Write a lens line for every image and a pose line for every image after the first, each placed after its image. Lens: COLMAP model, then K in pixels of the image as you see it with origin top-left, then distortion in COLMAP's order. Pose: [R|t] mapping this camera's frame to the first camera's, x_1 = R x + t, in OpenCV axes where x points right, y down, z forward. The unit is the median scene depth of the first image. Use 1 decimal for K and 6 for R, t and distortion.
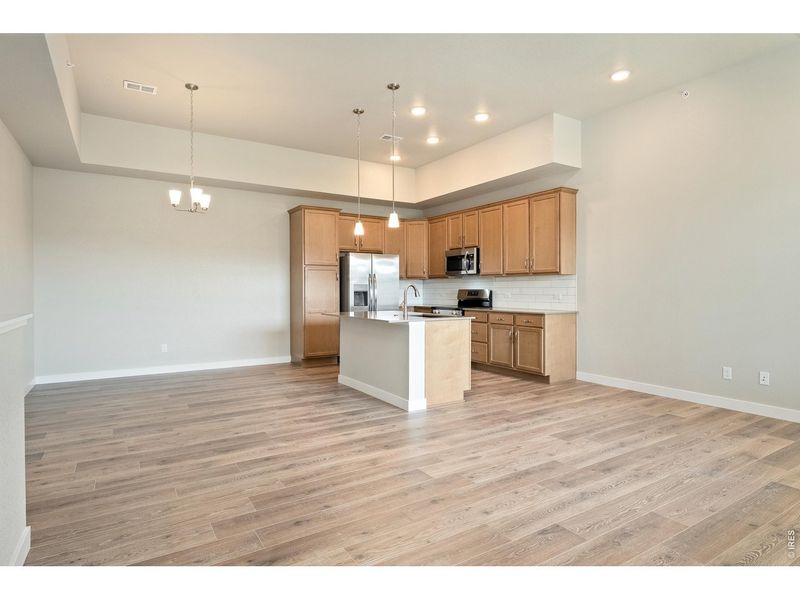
lens RADIAL K [[450.5, 0, 400.1], [0, 450.5, 293.7], [0, 0, 1]] dist [-0.000737, -0.000108]
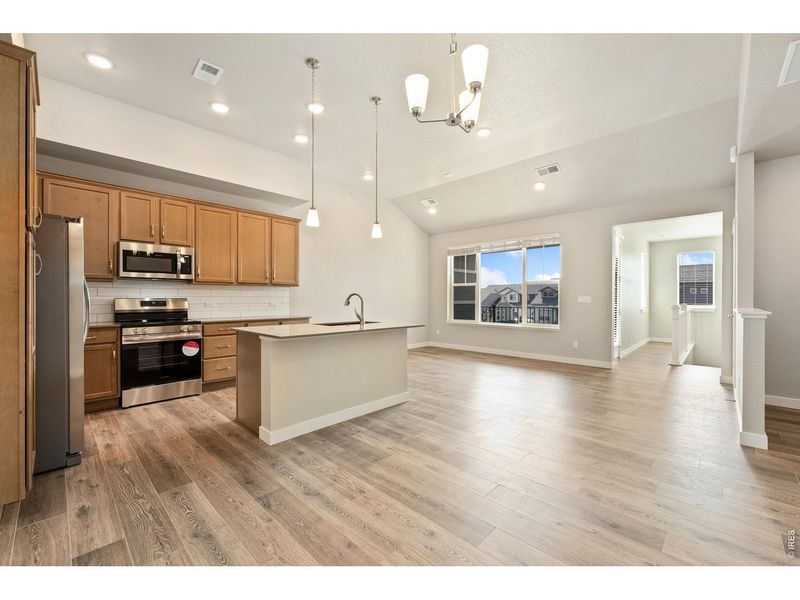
lens RADIAL K [[335.3, 0, 400.0], [0, 335.3, 300.0], [0, 0, 1]] dist [0.000165, -0.000078]
pose [[-0.240535, -0.000357, 0.970641, -0.522576], [0.007457, 0.999970, 0.002216, -0.004723], [-0.970612, 0.007771, -0.240525, 0.771927]]
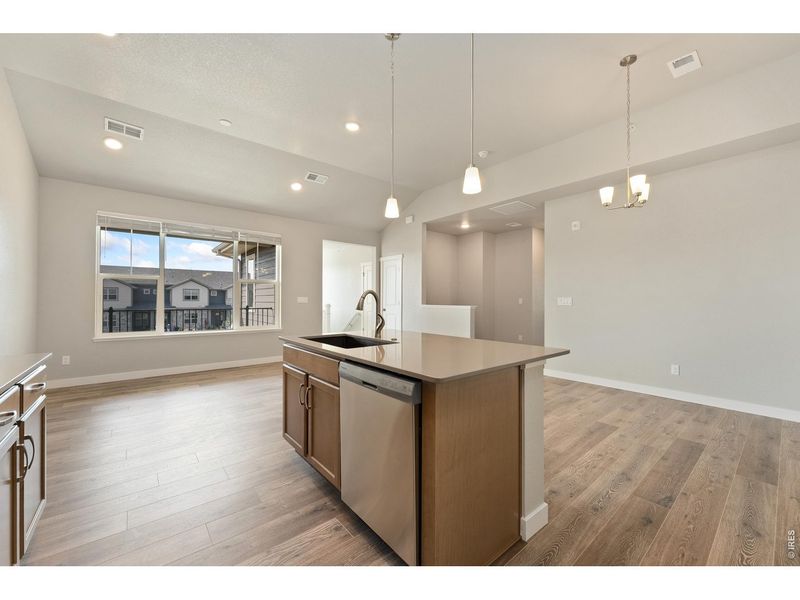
lens RADIAL K [[322.4, 0, 398.4], [0, 322.4, 302.1], [0, 0, 1]] dist [-0.001325, -0.000136]
pose [[-0.991548, 0.001787, -0.129725, 0.029361], [-0.000117, 0.999892, 0.014663, -0.008393], [0.129737, 0.014554, -0.991442, 1.049958]]
